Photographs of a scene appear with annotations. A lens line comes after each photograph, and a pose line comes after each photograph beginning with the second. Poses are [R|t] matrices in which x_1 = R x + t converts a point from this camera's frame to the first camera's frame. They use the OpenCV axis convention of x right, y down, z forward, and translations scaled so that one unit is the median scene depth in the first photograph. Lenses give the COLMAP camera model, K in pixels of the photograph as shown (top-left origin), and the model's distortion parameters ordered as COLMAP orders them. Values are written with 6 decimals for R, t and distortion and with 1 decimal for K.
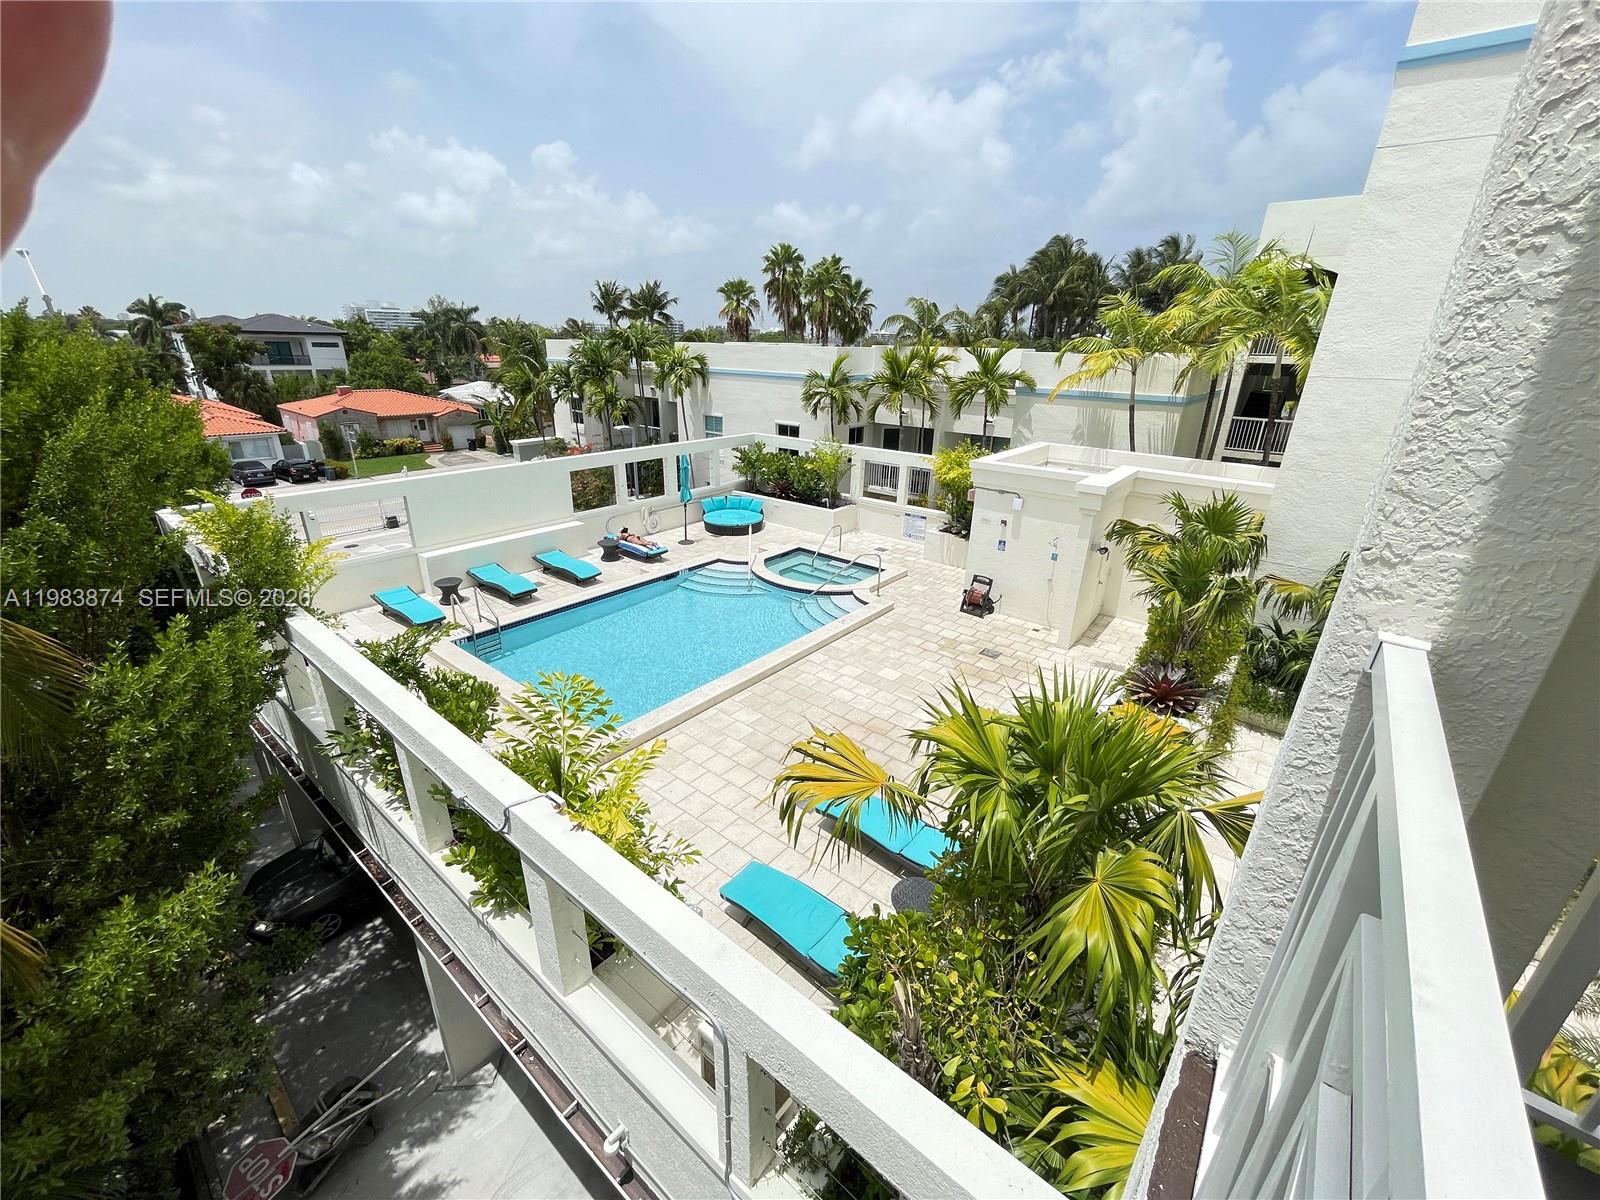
lens RADIAL K [[652.1, 0, 793.7], [0, 652.1, 601.3], [0, 0, 1]] dist [0.007974, 0.001408]
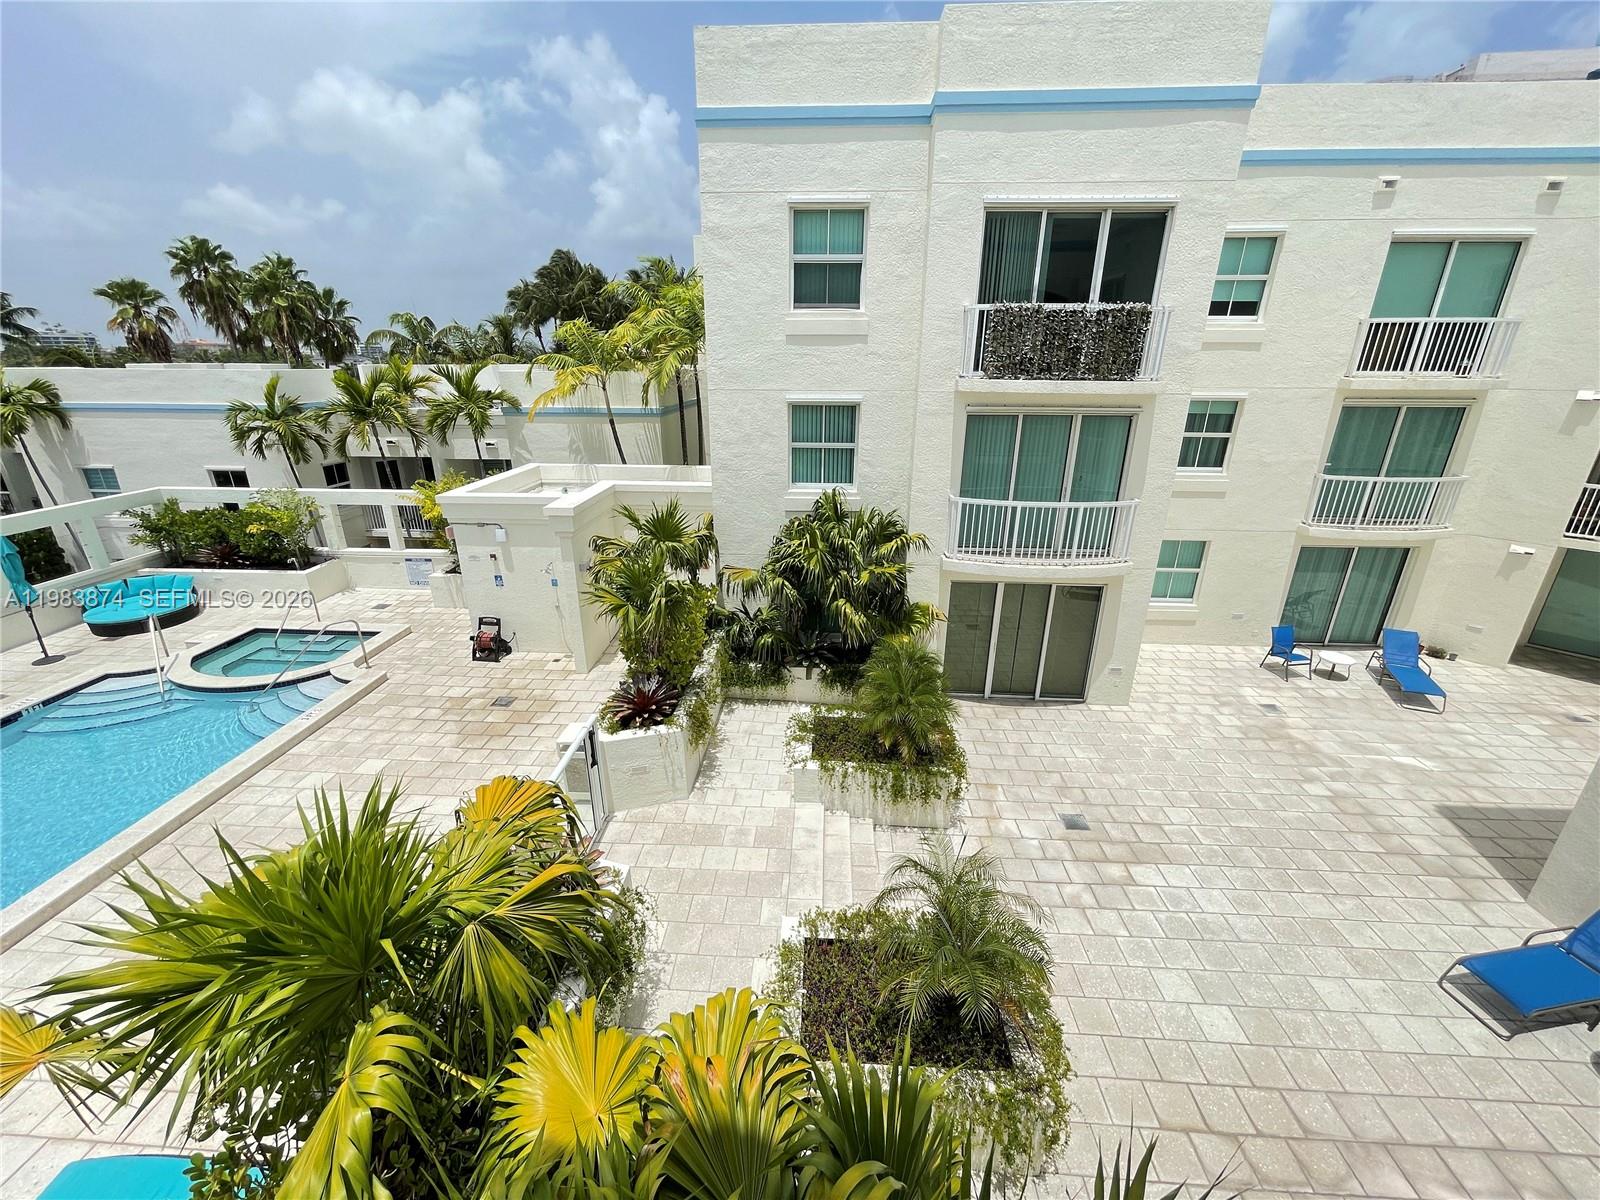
lens RADIAL K [[652.1, 0, 781.9], [0, 652.1, 599.8], [0, 0, 1]] dist [0.007974, 0.001408]
pose [[0.814958, -0.219751, 0.536240, 0.102836], [0.231203, 0.971776, 0.046859, -0.007324], [-0.531402, 0.085792, 0.842764, 0.009744]]
